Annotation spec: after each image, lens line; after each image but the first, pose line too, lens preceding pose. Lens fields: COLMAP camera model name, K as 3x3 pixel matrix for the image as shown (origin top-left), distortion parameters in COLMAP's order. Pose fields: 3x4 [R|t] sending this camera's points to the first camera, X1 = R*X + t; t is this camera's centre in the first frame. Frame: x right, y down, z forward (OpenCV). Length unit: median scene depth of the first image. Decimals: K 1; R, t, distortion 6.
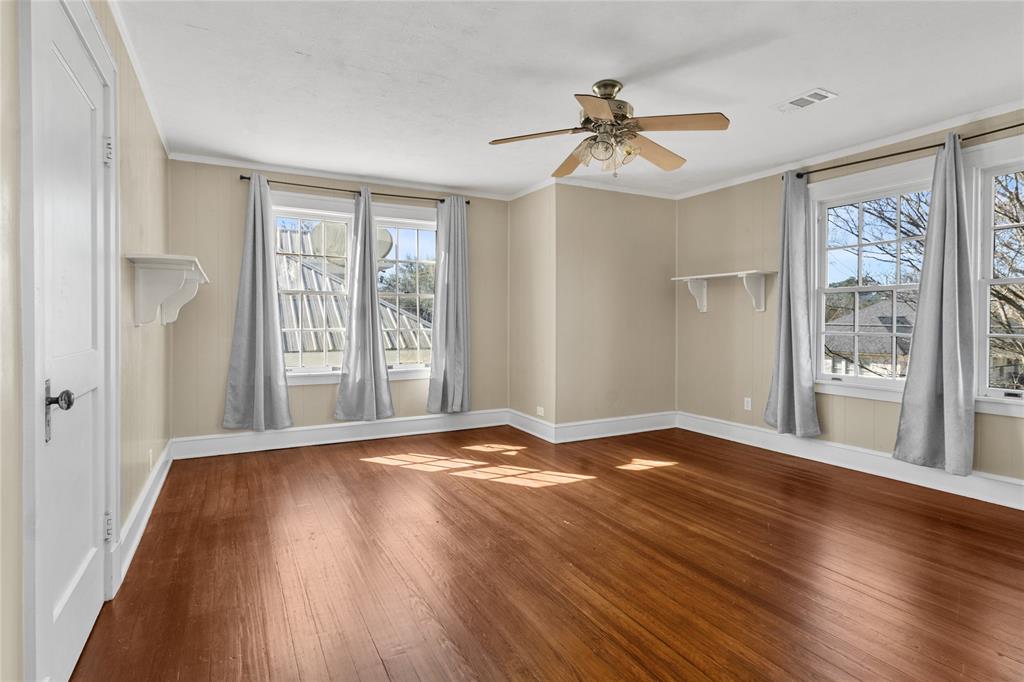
lens RADIAL K [[535.6, 0, 513.0], [0, 535.6, 332.8], [0, 0, 1]] dist [-0.000519, -0.001117]
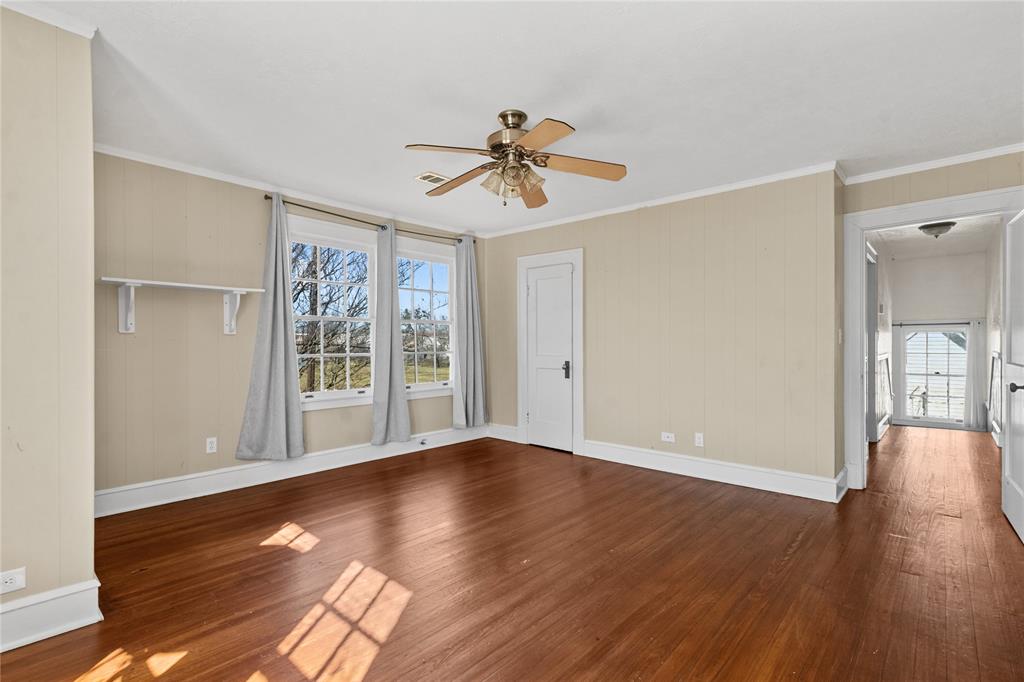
lens RADIAL K [[476.0, 0, 524.6], [0, 476.0, 343.6], [0, 0, 1]] dist [0.000572, 0.000227]
pose [[-0.354316, -0.003630, 0.935119, -0.479773], [0.021964, 0.999684, 0.012203, -0.026203], [-0.934868, 0.024863, -0.354124, 0.908814]]
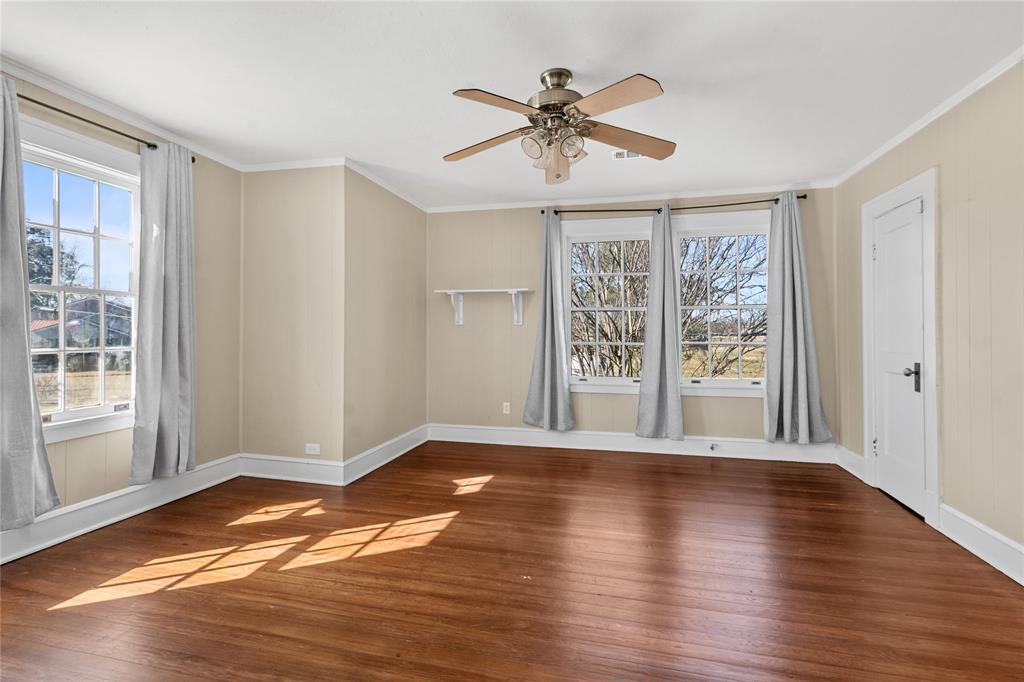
lens RADIAL K [[482.3, 0, 515.9], [0, 482.3, 329.8], [0, 0, 1]] dist [0.001370, 0.001014]
pose [[0.658401, 0.003204, 0.752661, -0.340575], [0.017174, 0.999667, -0.019278, -0.010989], [-0.752472, 0.025619, 0.658126, 0.366403]]
